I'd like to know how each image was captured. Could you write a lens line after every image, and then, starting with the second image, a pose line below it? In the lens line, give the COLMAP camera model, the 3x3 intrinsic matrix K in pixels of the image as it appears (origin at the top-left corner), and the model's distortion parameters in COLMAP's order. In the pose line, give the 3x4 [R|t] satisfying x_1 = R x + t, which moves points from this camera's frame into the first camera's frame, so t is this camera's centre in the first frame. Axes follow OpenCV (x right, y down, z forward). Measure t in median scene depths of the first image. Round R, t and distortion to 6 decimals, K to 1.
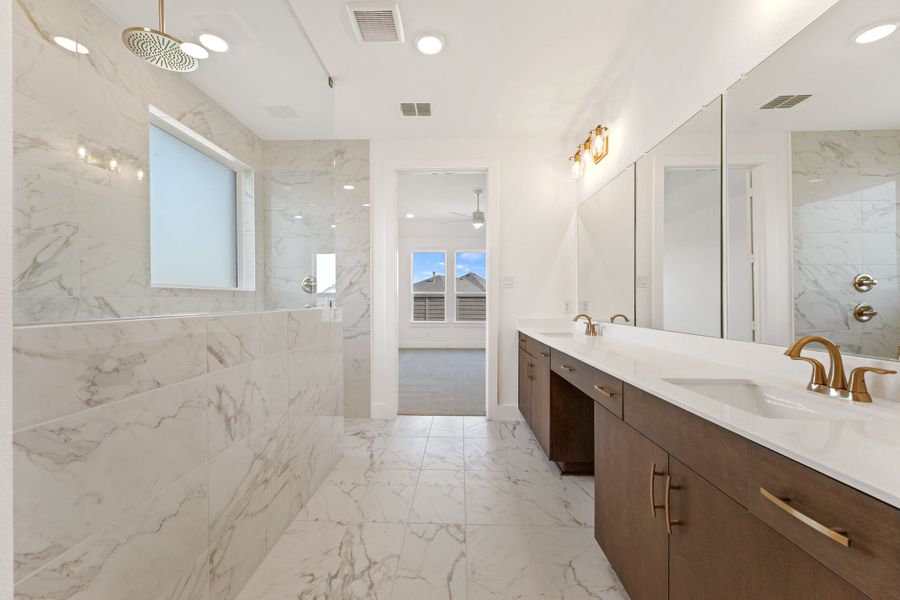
lens RADIAL K [[362.5, 0, 447.9], [0, 362.5, 298.5], [0, 0, 1]] dist [0.002396, 0.000150]
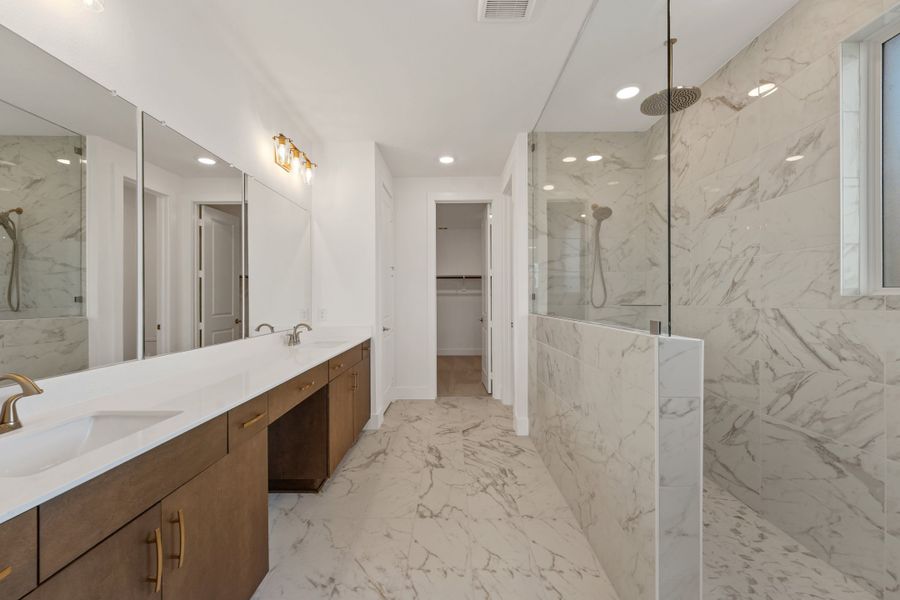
lens RADIAL K [[363.4, 0, 450.0], [0, 363.4, 299.1], [0, 0, 1]] dist [0.001483, 0.000067]
pose [[-0.999521, 0.003932, -0.030708, -0.026458], [0.004173, 0.999961, -0.007791, -0.028323], [0.030677, -0.007916, -0.999498, 2.153558]]
